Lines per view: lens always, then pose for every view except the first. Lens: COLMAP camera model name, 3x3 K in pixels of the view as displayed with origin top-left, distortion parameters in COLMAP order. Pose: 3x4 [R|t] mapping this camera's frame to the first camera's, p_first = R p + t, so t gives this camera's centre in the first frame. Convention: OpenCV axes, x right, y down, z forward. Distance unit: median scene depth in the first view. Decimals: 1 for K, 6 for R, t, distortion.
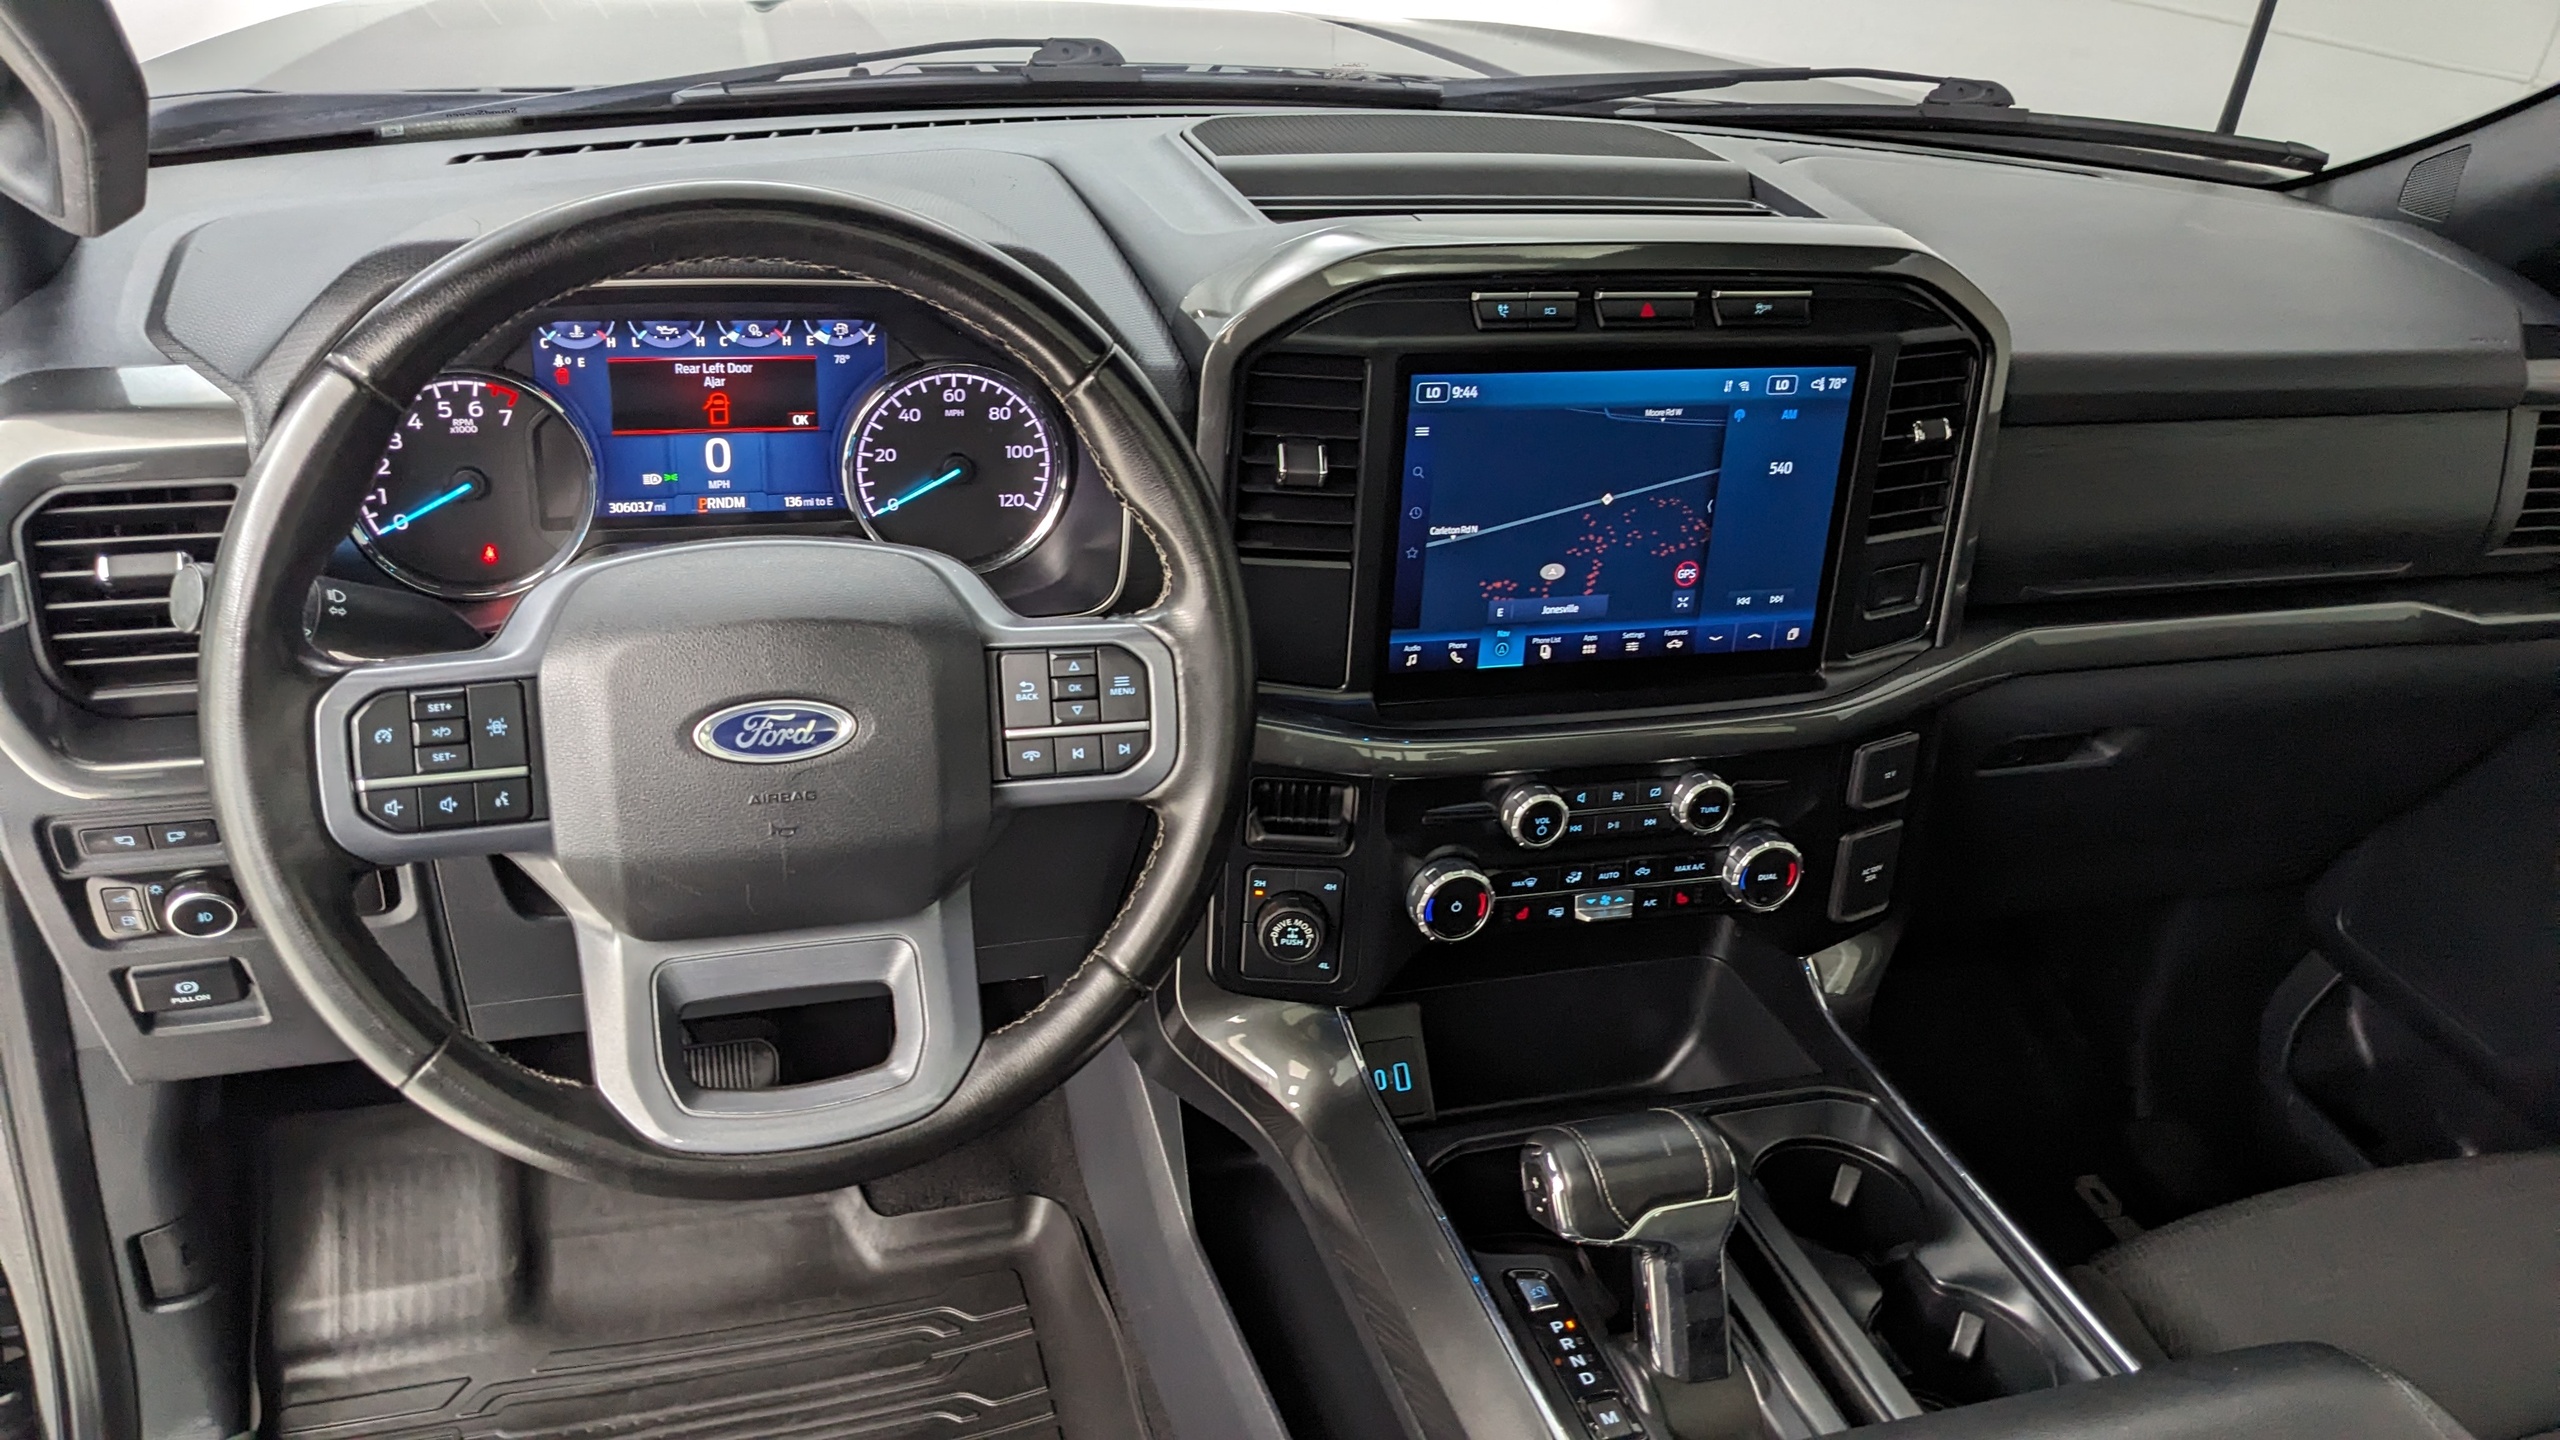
lens RADIAL K [[2067.2, 0, 1270.2], [0, 2067.2, 722.4], [0, 0, 1]] dist [0.060611, -0.111533]
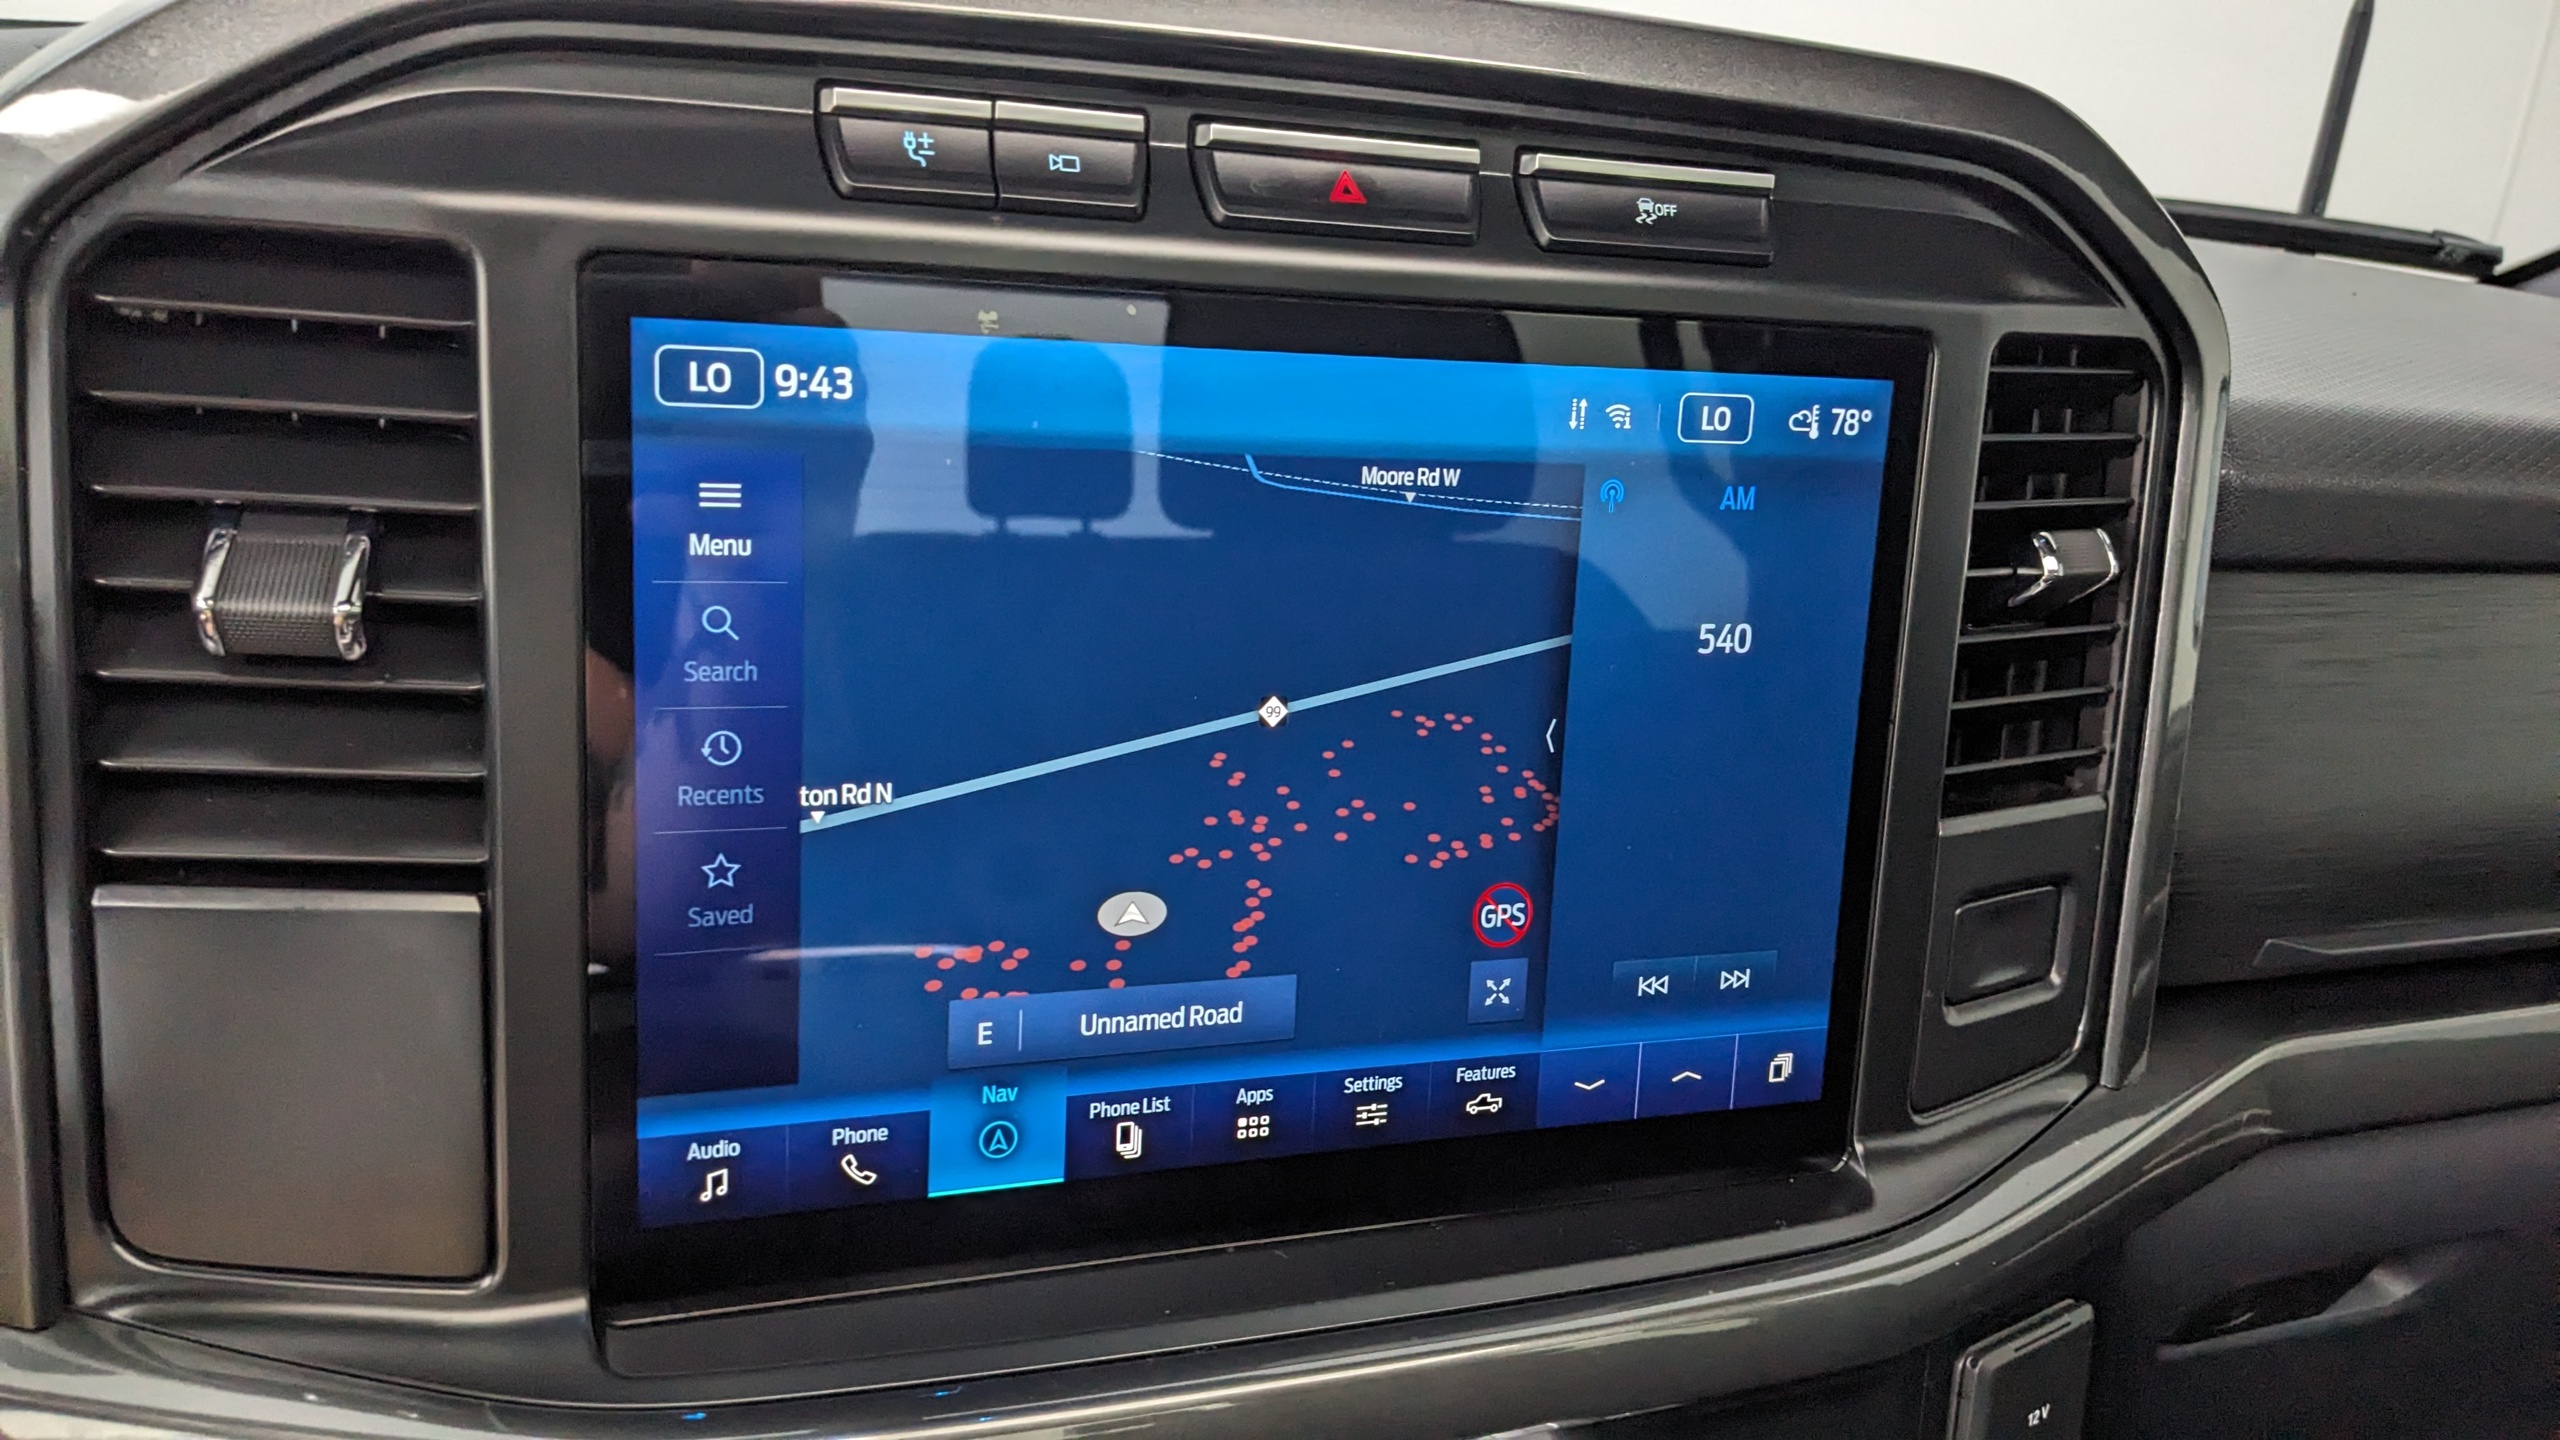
lens RADIAL K [[2002.2, 0, 1299.7], [0, 2002.2, 718.3], [0, 0, 1]] dist [0.056065, -0.103091]
pose [[0.997240, -0.018517, 0.071900, 0.139749], [0.032961, 0.978154, -0.205253, -0.033302], [-0.066529, 0.207056, 0.976064, 0.643722]]
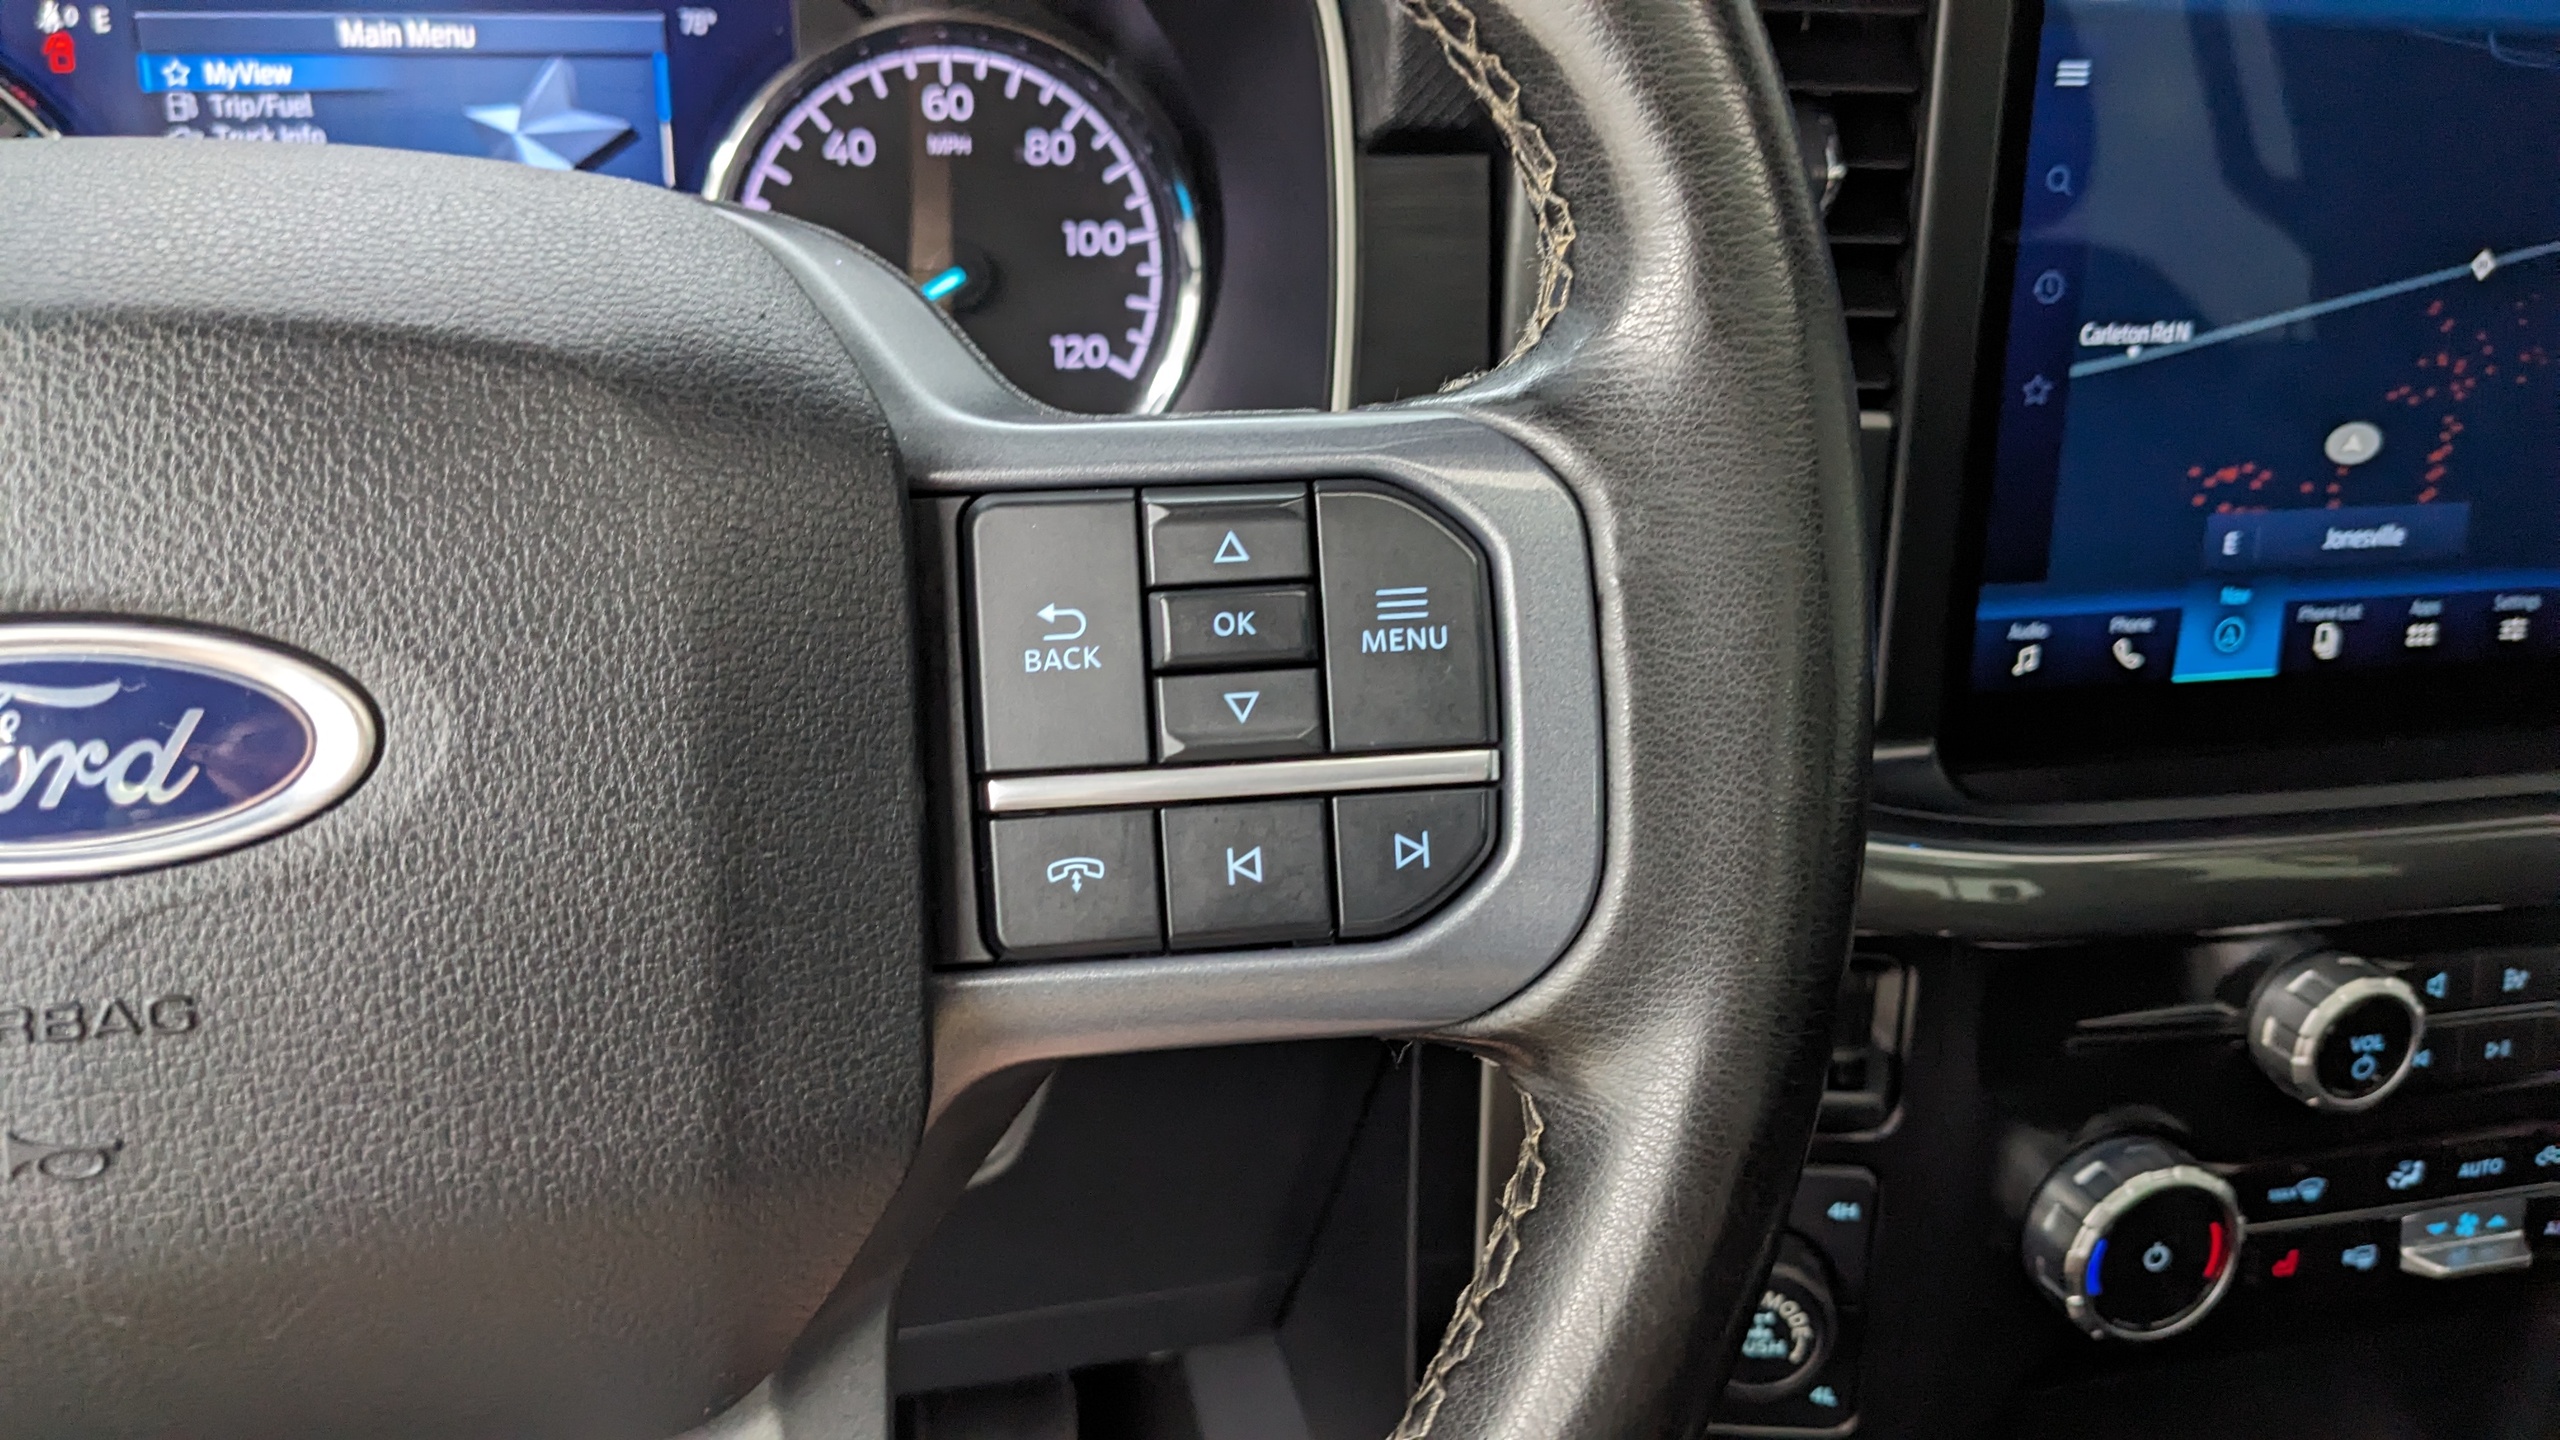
lens RADIAL K [[2016.8, 0, 1205.9], [0, 2016.8, 717.0], [0, 0, 1]] dist [0.049129, -0.109396]
pose [[0.995175, -0.023278, -0.095310, -0.056533], [0.014804, 0.995951, -0.088672, 0.015055], [0.096988, 0.086833, 0.991490, 0.570198]]
